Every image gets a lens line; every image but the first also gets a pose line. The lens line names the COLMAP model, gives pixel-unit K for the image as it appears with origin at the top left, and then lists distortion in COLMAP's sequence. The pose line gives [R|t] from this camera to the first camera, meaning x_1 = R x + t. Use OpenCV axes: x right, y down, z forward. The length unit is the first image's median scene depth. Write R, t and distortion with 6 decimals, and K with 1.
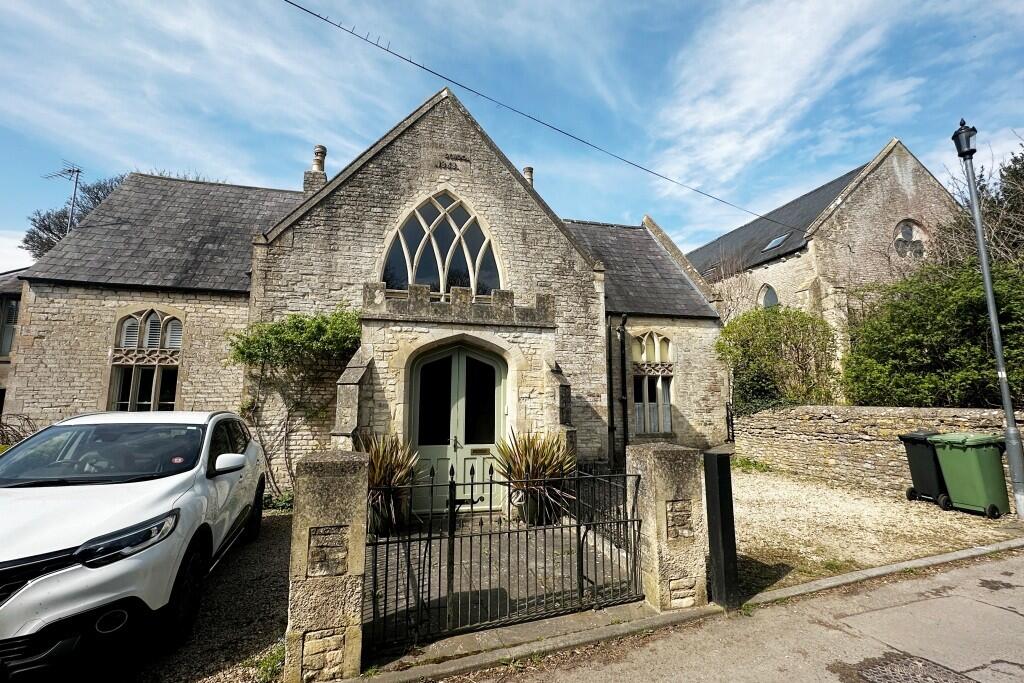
lens RADIAL K [[415.9, 0, 512.0], [0, 415.9, 341.5], [0, 0, 1]] dist [-0.000522, -0.000033]
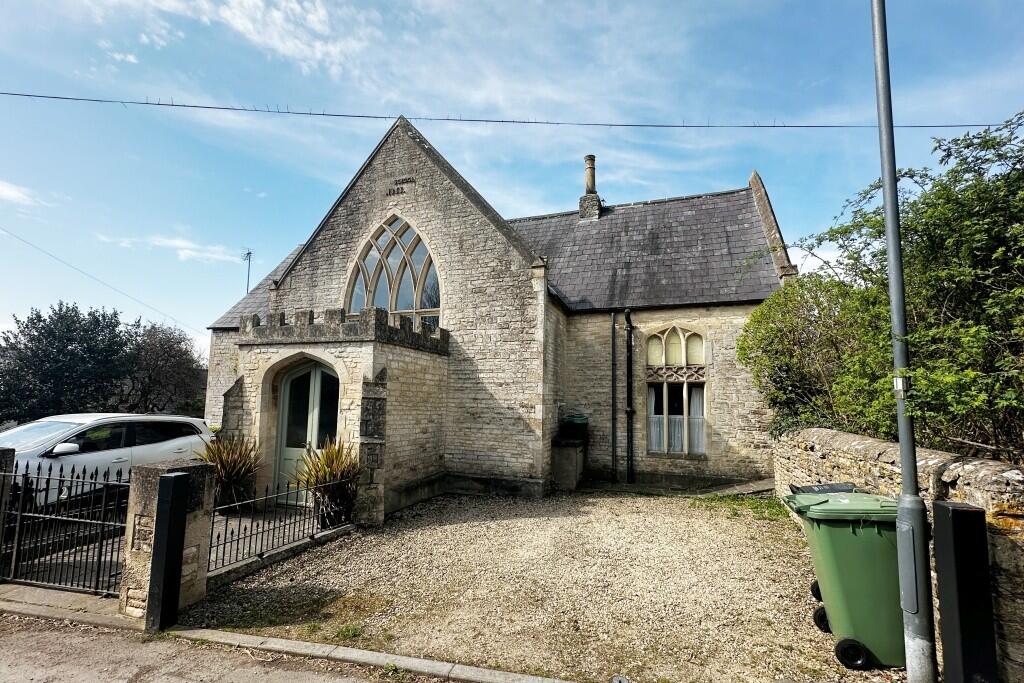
lens RADIAL K [[405.8, 0, 512.6], [0, 405.8, 366.0], [0, 0, 1]] dist [0.000894, 0.000067]
pose [[0.860625, -0.033284, -0.508151, 0.617596], [0.056891, 0.997899, 0.030991, 0.011985], [0.506052, -0.055581, 0.860710, 0.223101]]
